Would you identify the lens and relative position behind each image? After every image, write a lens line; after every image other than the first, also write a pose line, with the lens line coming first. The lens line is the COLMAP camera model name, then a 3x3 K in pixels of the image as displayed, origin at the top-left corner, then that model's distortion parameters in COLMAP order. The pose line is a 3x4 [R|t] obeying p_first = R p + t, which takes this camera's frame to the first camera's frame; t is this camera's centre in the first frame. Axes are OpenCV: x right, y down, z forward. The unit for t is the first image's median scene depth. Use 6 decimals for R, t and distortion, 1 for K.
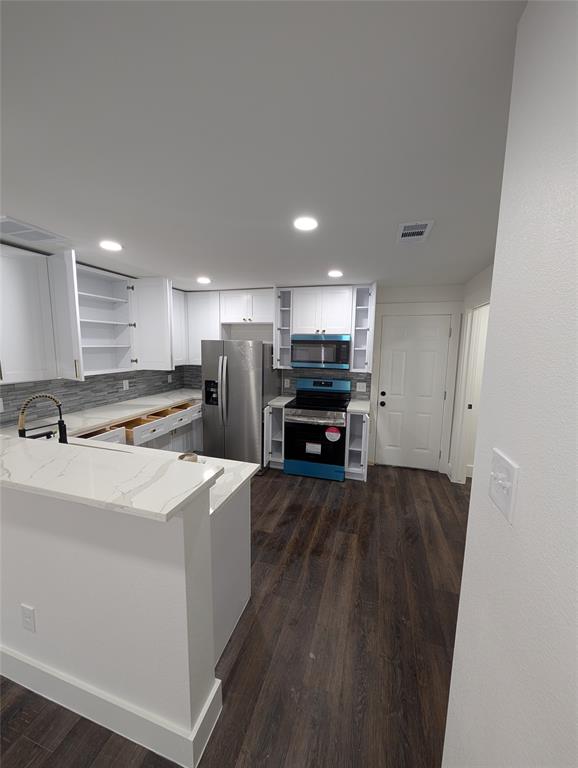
lens RADIAL K [[293.6, 0, 286.1], [0, 293.6, 383.9], [0, 0, 1]] dist [0.000471, 0.000275]
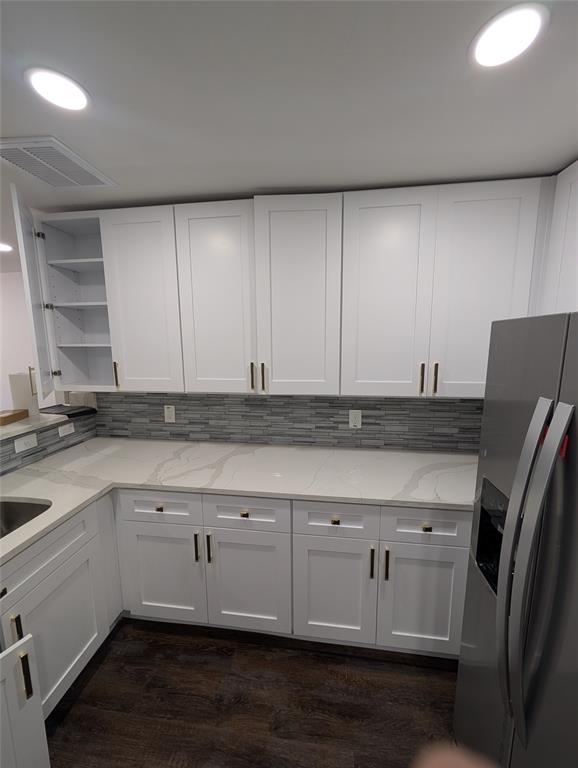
lens RADIAL K [[293.6, 0, 288.0], [0, 293.6, 381.1], [0, 0, 1]] dist [0.000471, 0.000275]
pose [[0.173963, 0.123435, -0.976986, -0.063452], [-0.126833, 0.986658, 0.102073, -0.100976], [0.976550, 0.106157, 0.187297, 0.774806]]
